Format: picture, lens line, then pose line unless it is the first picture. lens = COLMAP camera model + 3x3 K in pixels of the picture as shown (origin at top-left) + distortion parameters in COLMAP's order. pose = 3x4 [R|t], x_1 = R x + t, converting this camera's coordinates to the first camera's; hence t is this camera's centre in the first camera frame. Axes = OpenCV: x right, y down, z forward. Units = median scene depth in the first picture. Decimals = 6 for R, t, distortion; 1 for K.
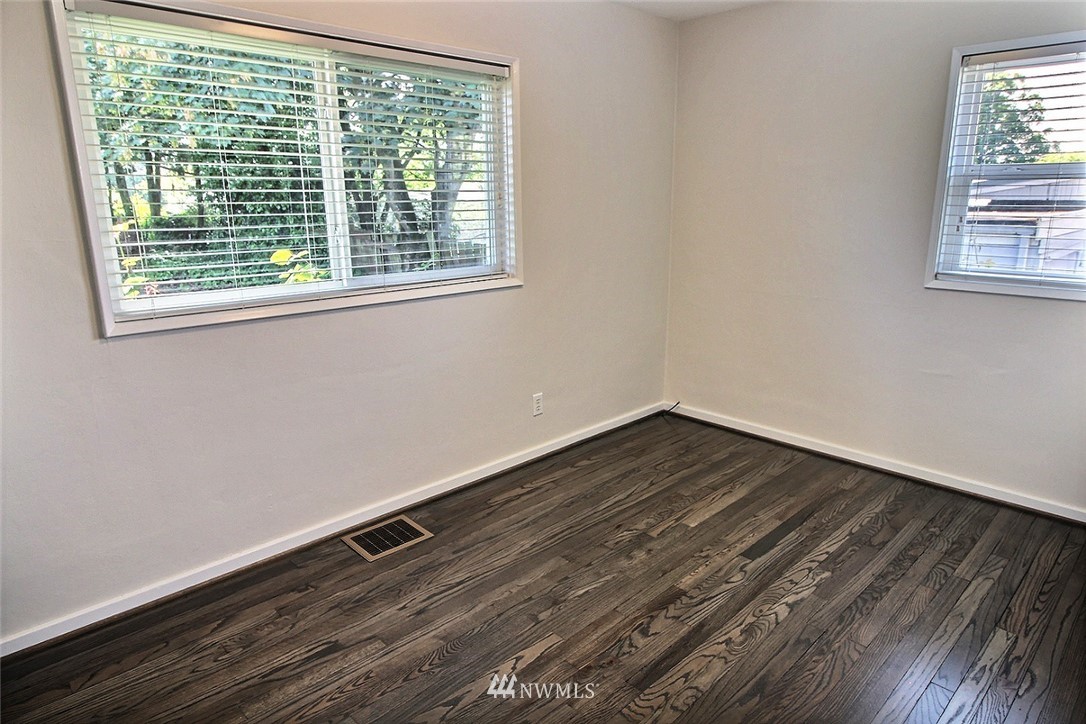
lens RADIAL K [[662.1, 0, 553.4], [0, 662.1, 362.1], [0, 0, 1]] dist [0.010060, -0.013353]
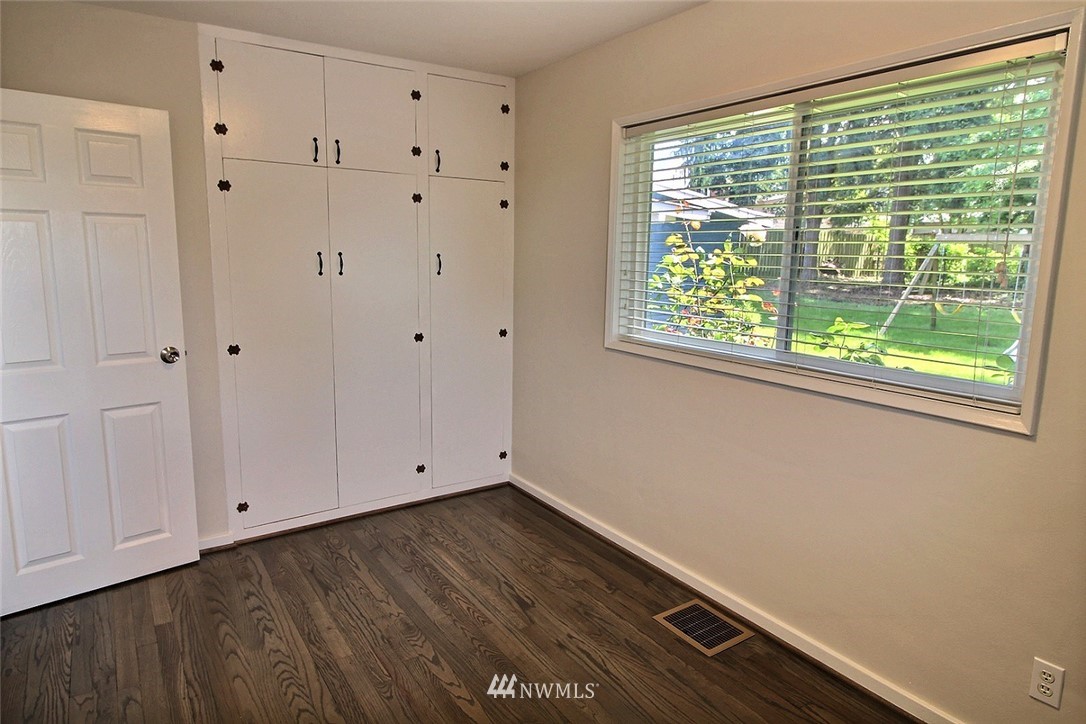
lens RADIAL K [[662.1, 0, 543.2], [0, 662.1, 361.2], [0, 0, 1]] dist [0.010060, -0.013353]
pose [[-0.192876, 0.167296, -0.966856, 0.697570], [-0.248940, 0.944776, 0.213136, -0.250890], [0.949119, 0.281798, -0.140578, 0.923422]]
